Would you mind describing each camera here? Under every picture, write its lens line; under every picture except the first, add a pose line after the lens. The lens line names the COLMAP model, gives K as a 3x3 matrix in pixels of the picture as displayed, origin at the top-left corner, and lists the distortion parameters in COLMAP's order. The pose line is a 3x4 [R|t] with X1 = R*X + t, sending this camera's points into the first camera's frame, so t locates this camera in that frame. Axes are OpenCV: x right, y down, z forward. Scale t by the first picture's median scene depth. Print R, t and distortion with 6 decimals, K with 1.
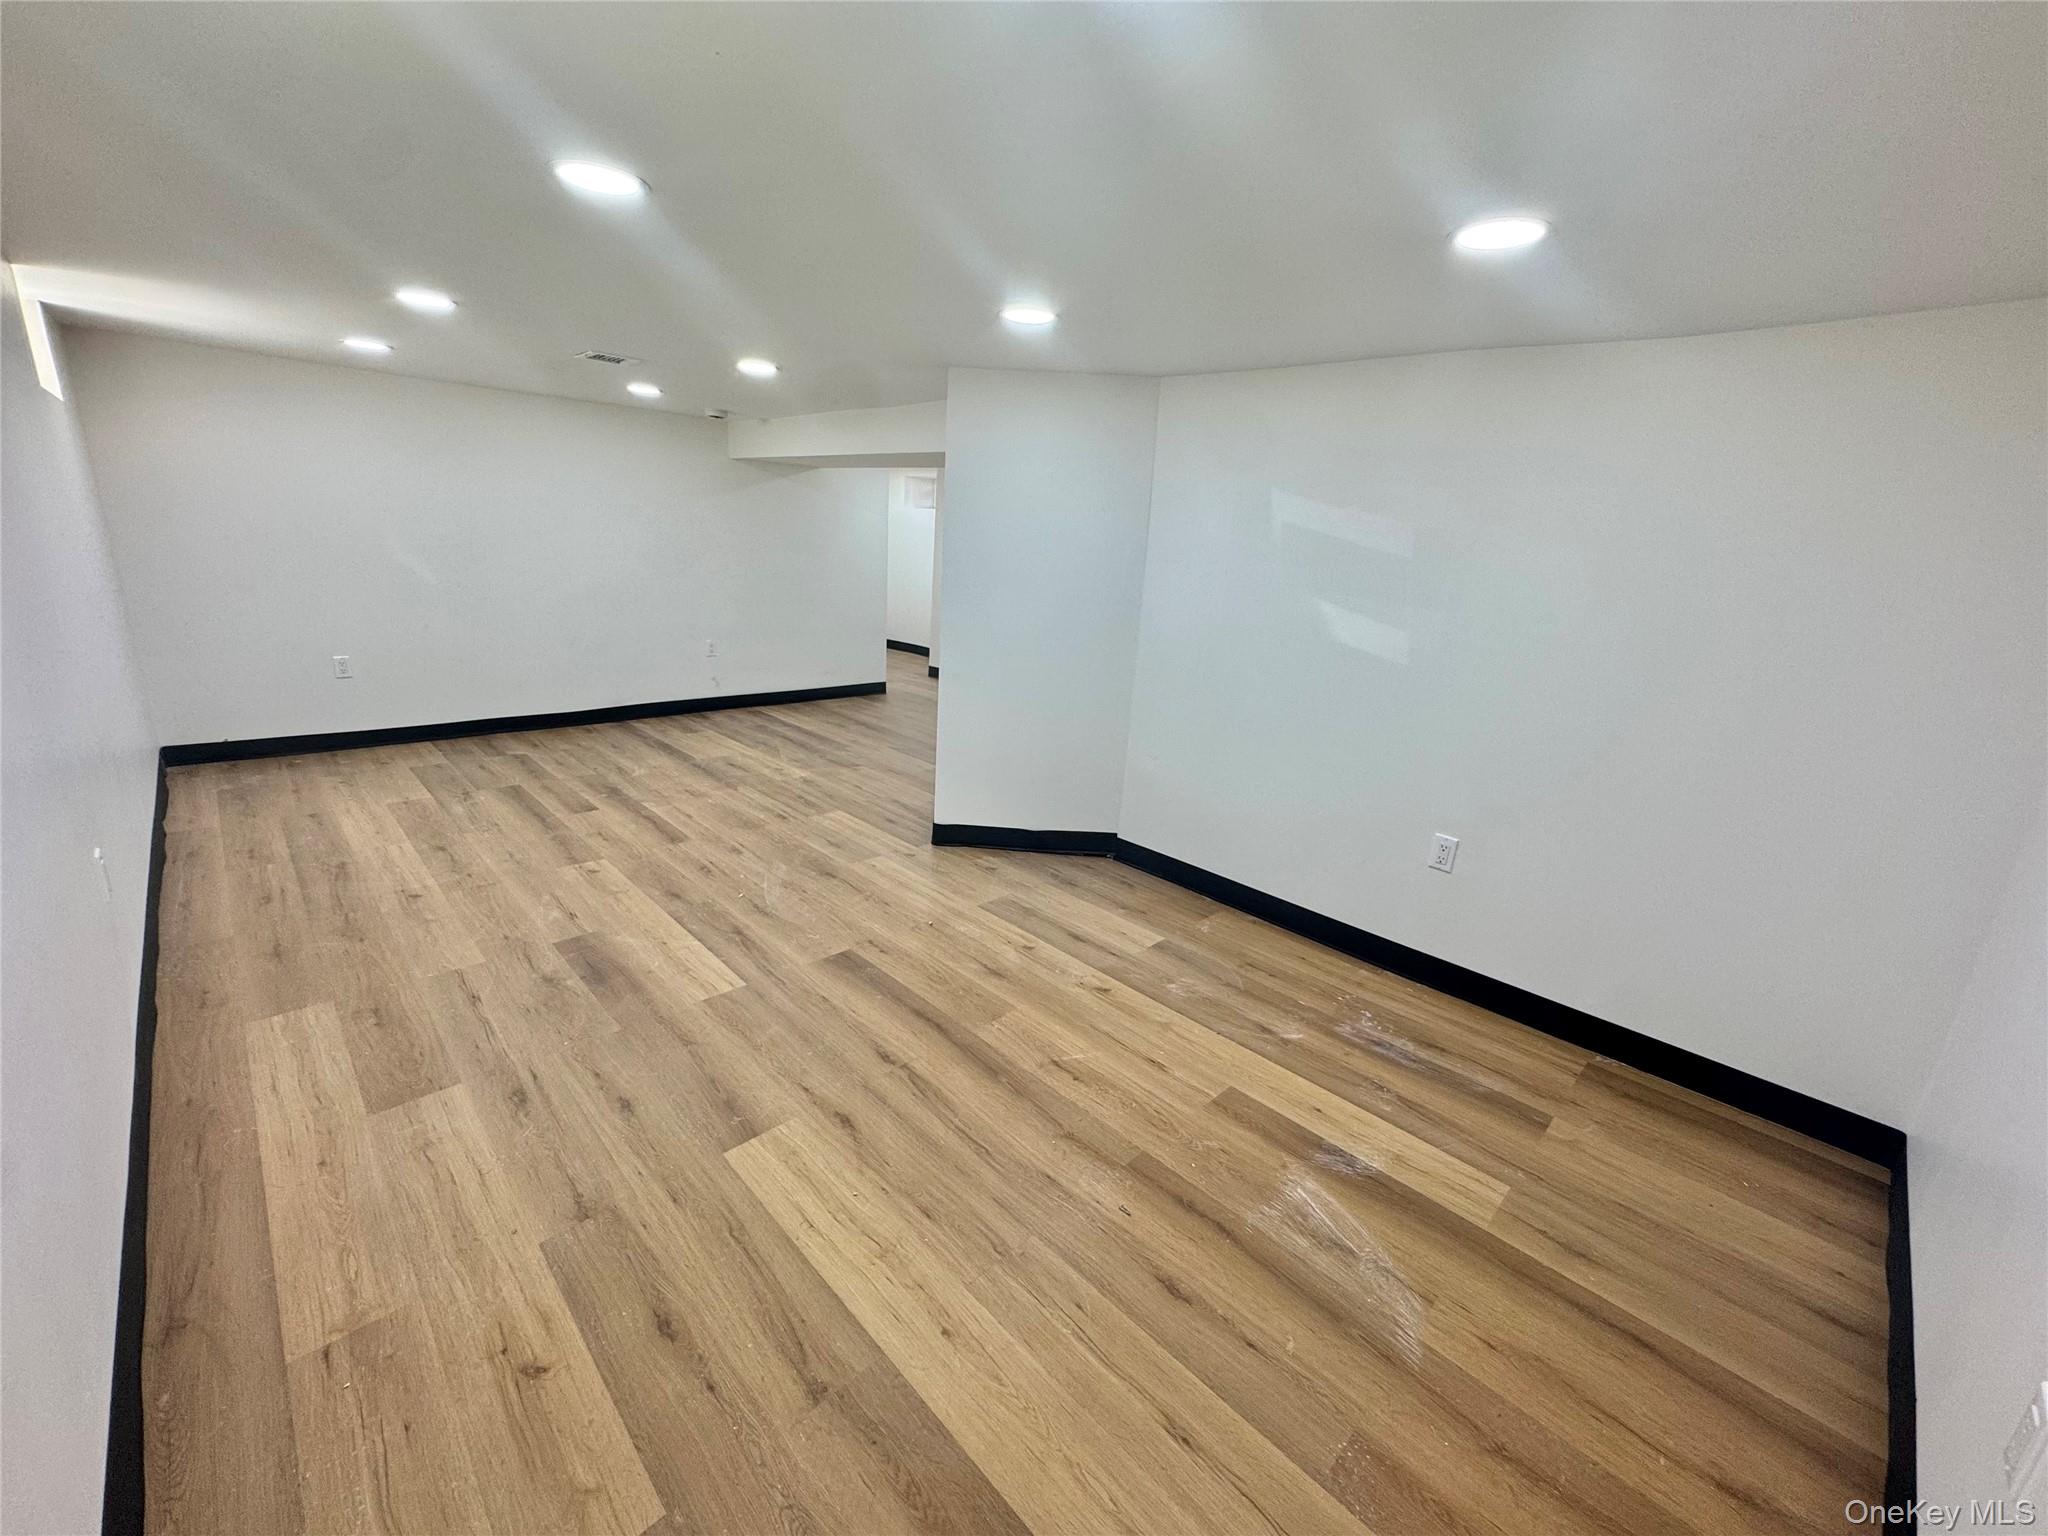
lens RADIAL K [[817.0, 0, 1027.5], [0, 817.0, 757.8], [0, 0, 1]] dist [-0.003338, 0.000051]
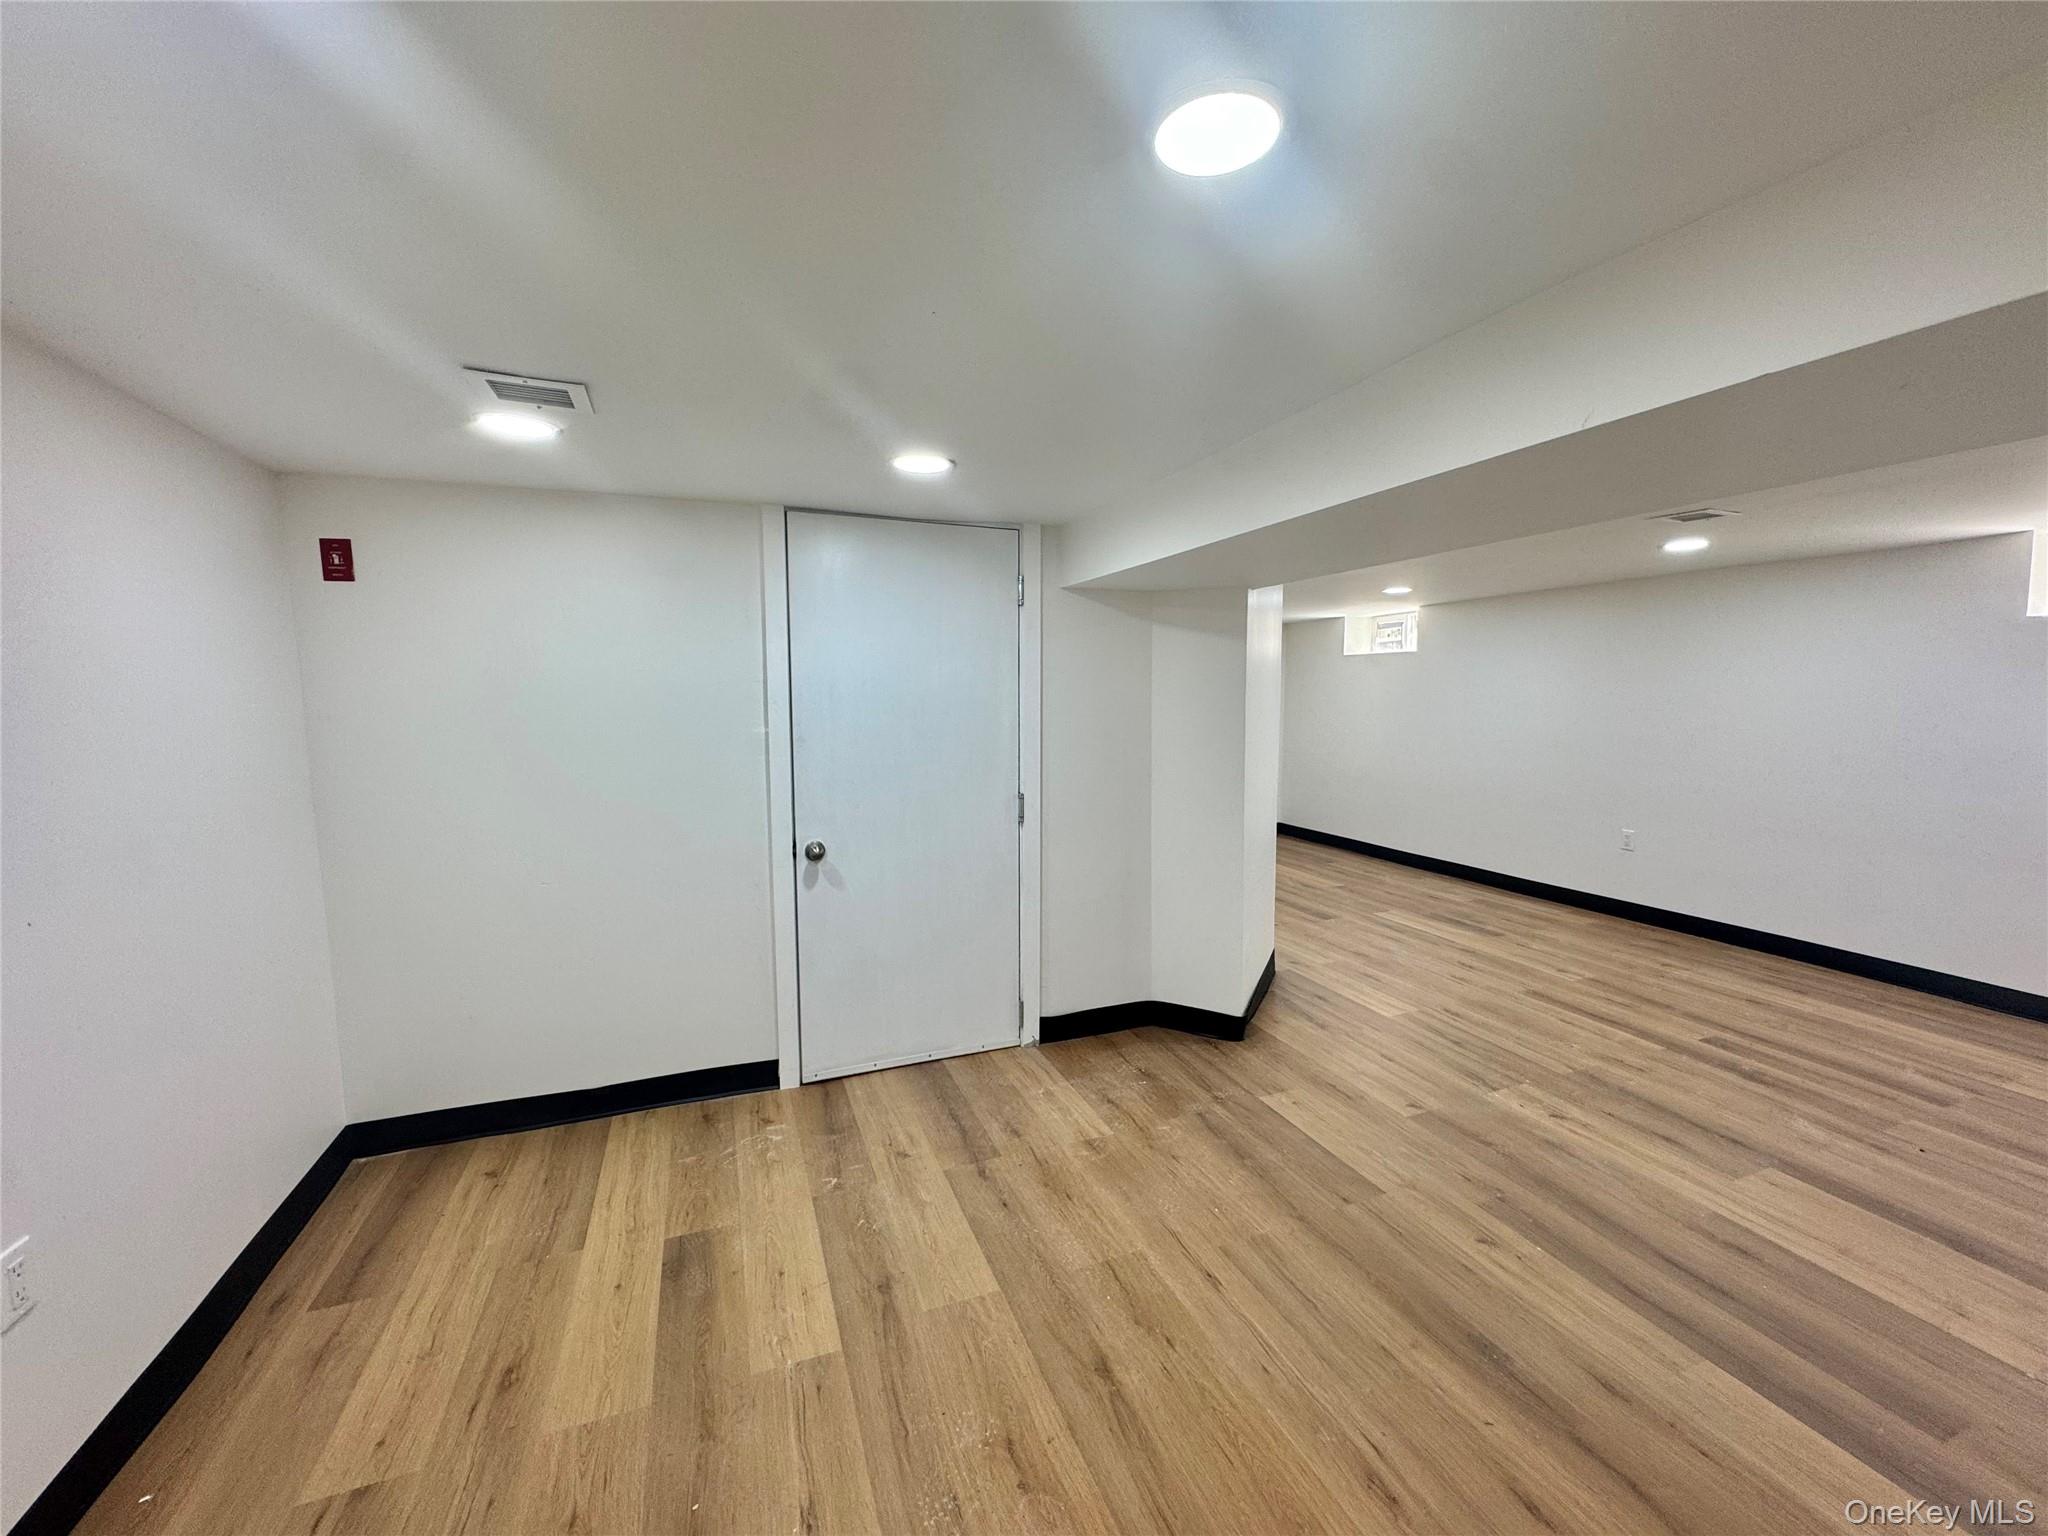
lens RADIAL K [[820.7, 0, 1024.0], [0, 820.7, 768.0], [0, 0, 1]] dist [-0.000268, -0.000104]
pose [[-0.915120, -0.094075, 0.392052, -0.286928], [0.056359, 0.933003, 0.355429, -0.727190], [-0.399223, 0.347356, -0.848507, 2.617209]]
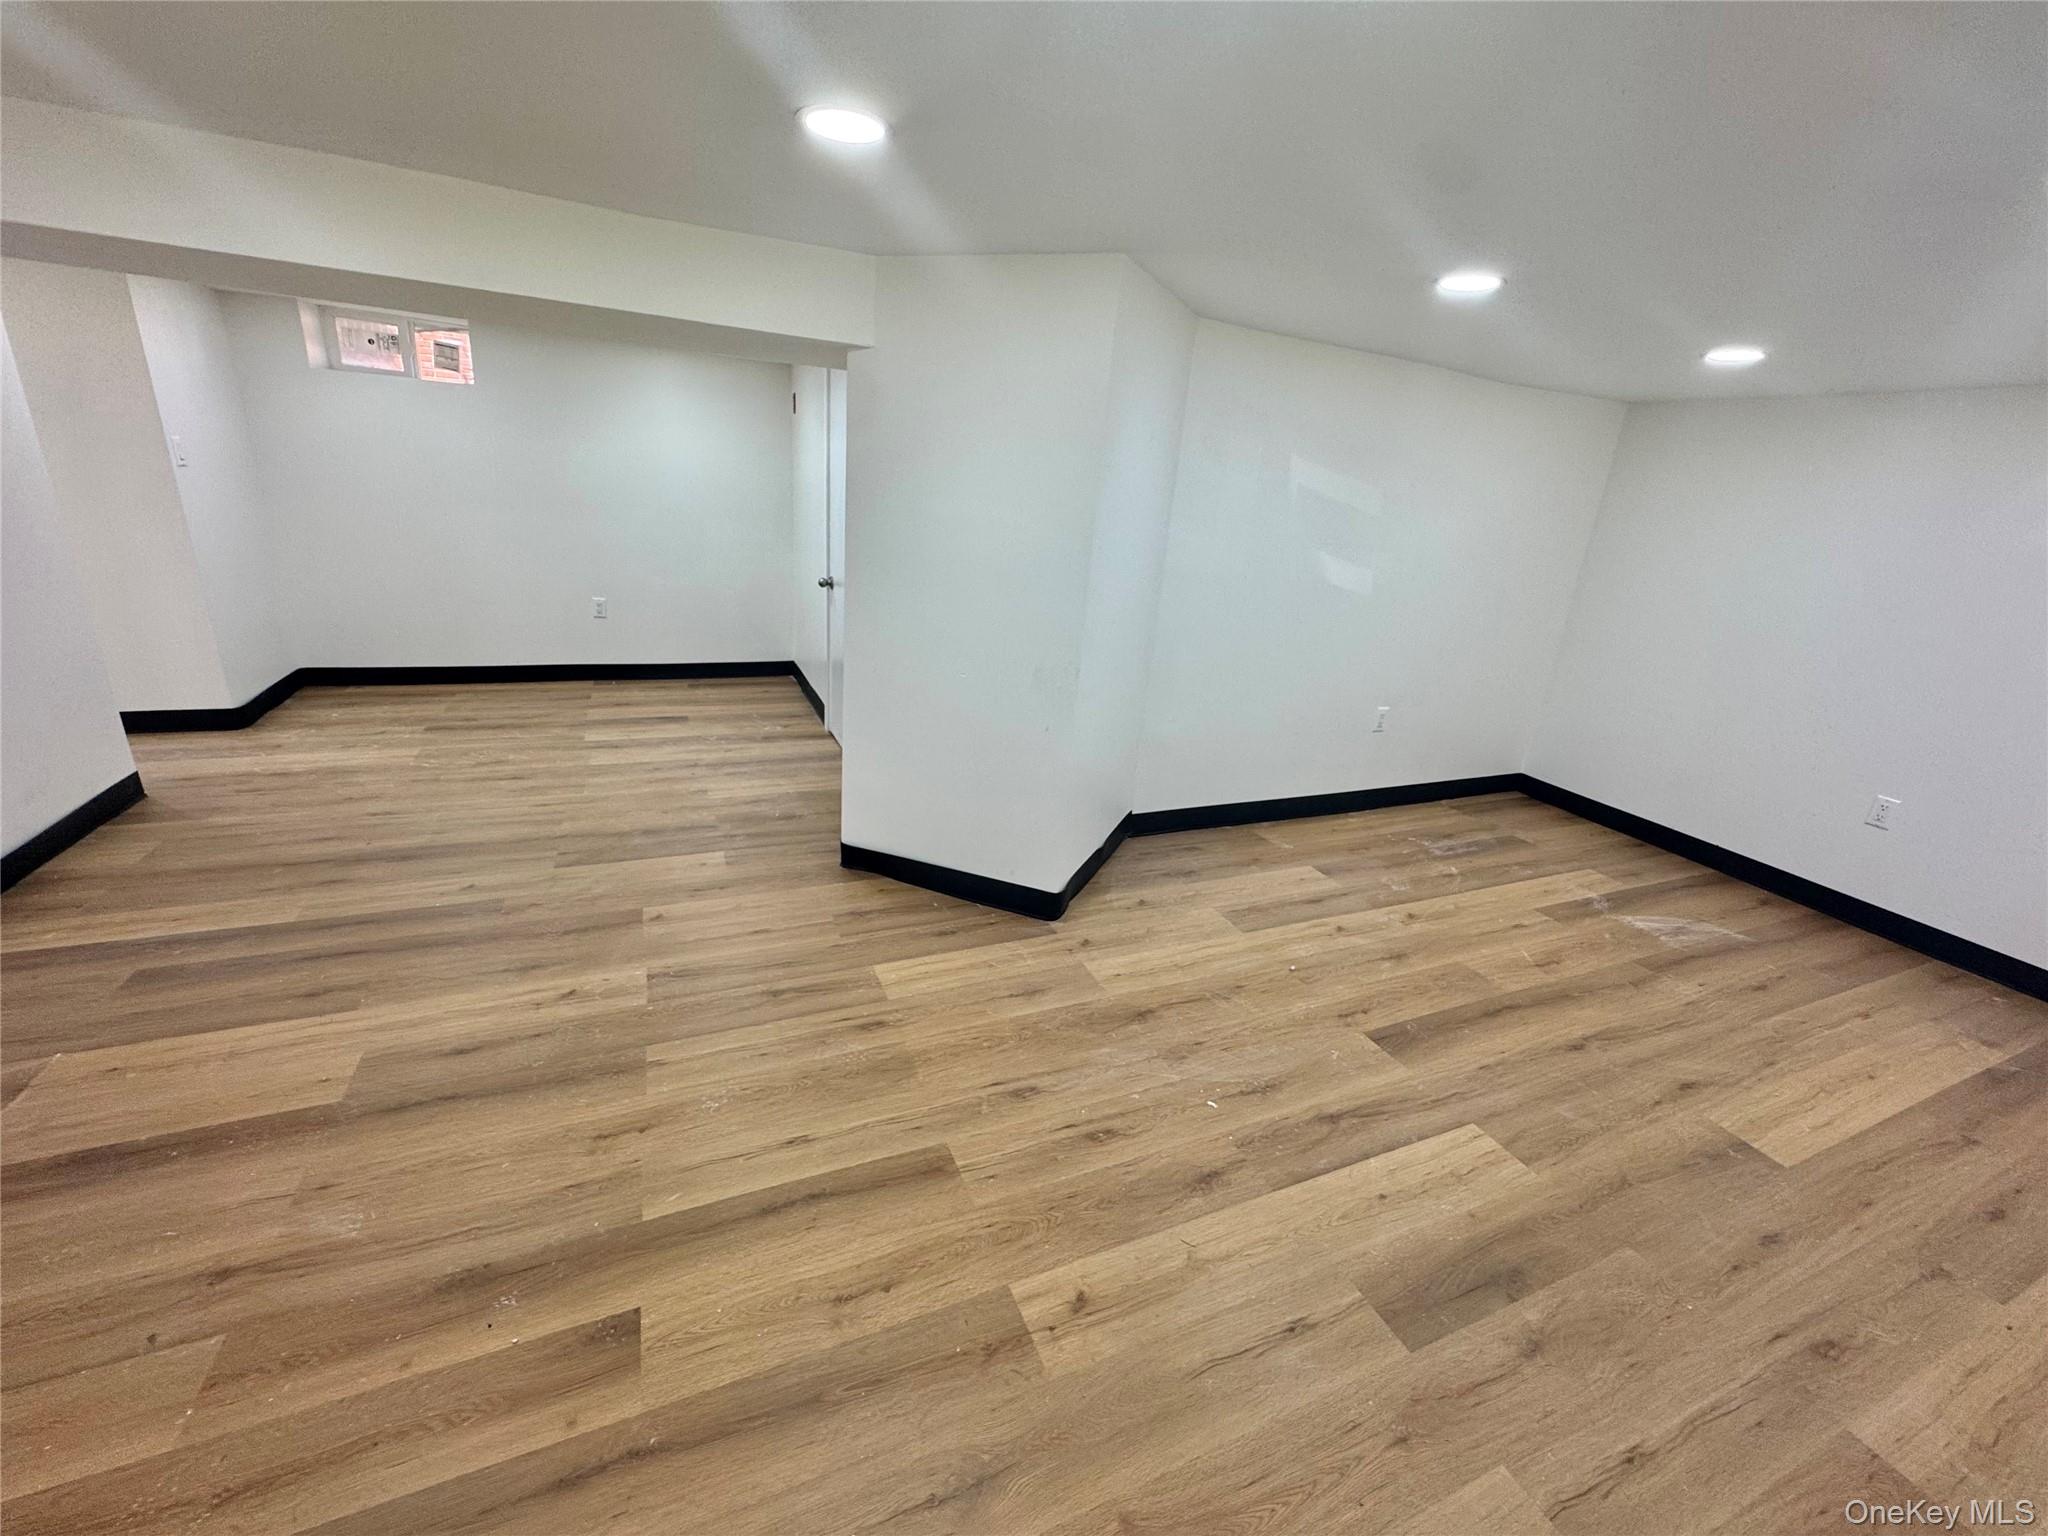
lens RADIAL K [[817.0, 0, 1027.5], [0, 817.0, 757.8], [0, 0, 1]] dist [-0.003338, 0.000051]
pose [[0.363999, -0.331057, 0.870578, -0.977595], [0.191829, 0.941307, 0.277747, -0.333086], [-0.911431, 0.065902, 0.406141, 0.946879]]
